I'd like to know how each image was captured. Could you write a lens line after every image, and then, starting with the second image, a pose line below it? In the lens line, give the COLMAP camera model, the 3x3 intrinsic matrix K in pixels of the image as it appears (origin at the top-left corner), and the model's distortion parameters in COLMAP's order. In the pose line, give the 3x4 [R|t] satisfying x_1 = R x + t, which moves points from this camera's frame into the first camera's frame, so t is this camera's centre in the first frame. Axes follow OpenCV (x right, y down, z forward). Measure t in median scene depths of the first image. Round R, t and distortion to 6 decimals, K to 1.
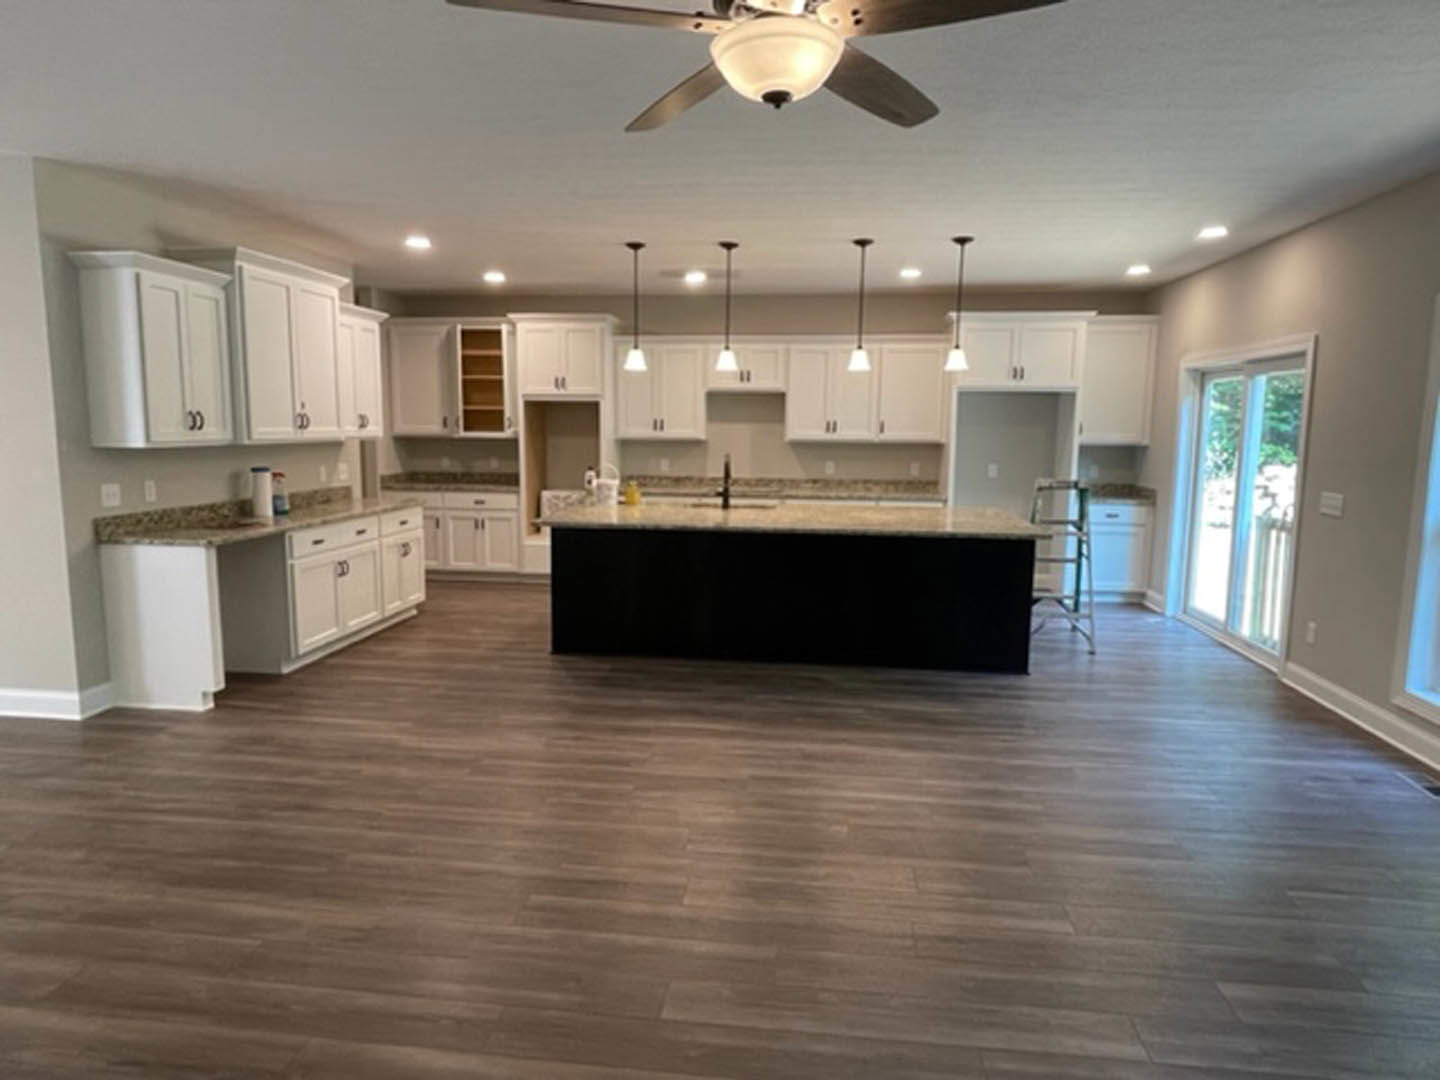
lens RADIAL K [[888.6, 0, 720.0], [0, 888.6, 540.0], [0, 0, 1]] dist [-0.025061, -0.000361]
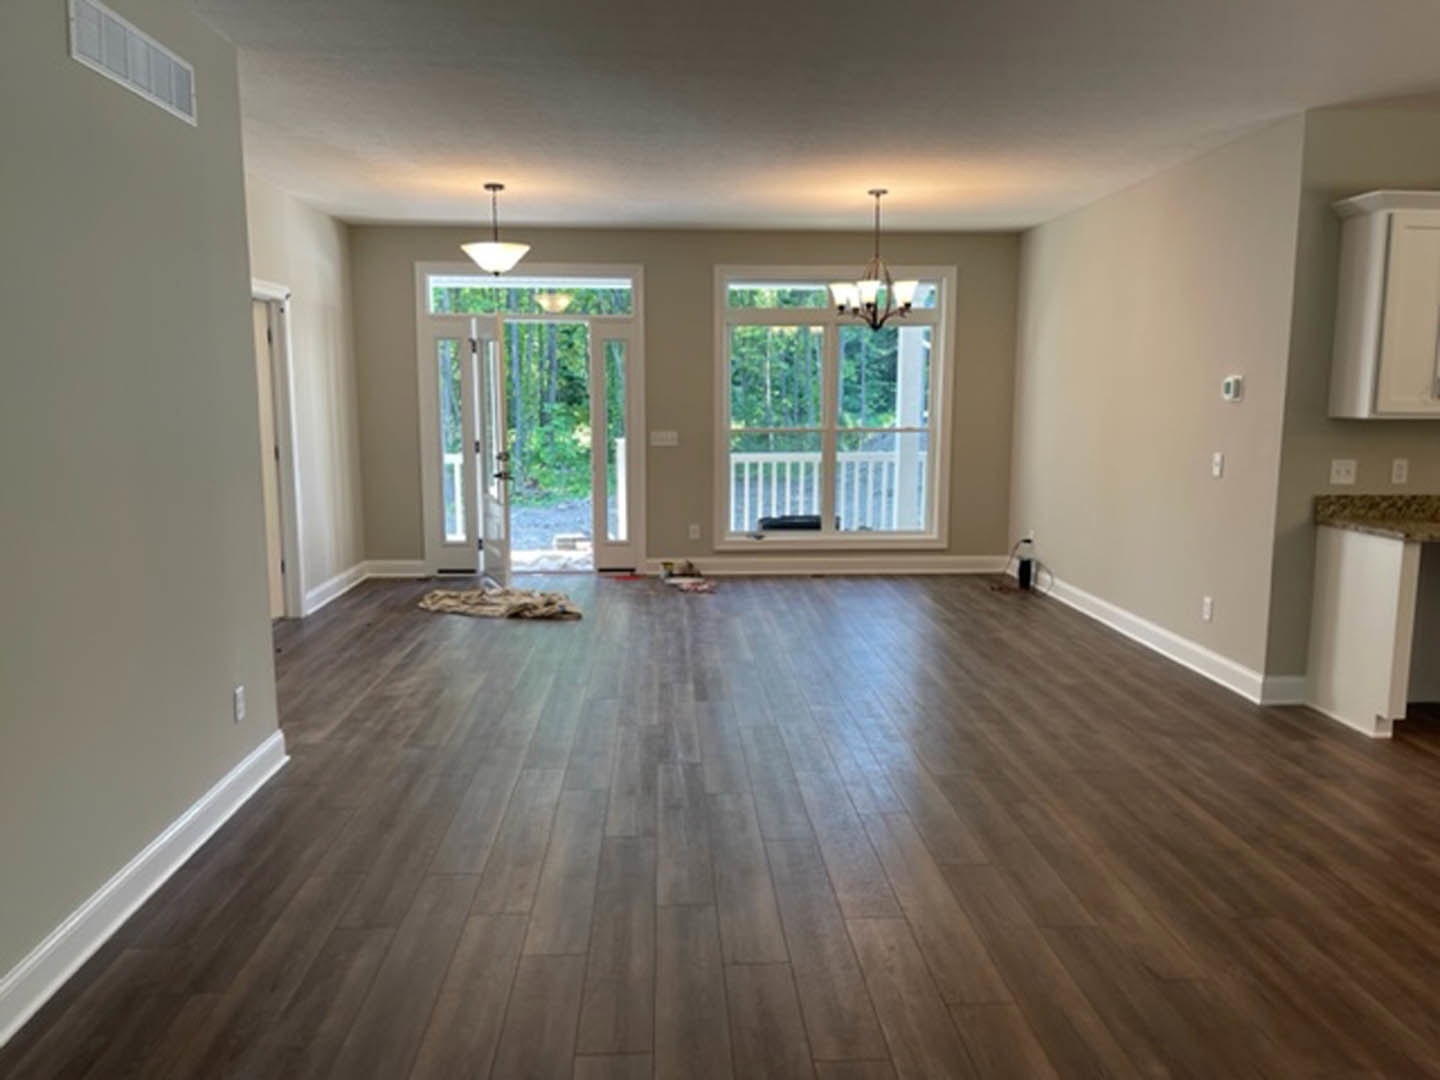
lens RADIAL K [[1073.0, 0, 720.0], [0, 1073.0, 540.0], [0, 0, 1]] dist [0.029569, -0.000890]
pose [[0.178537, 0.127459, -0.975643, 0.282557], [-0.131001, 0.985826, 0.104817, -0.015862], [0.975173, 0.109097, 0.192704, 0.183466]]
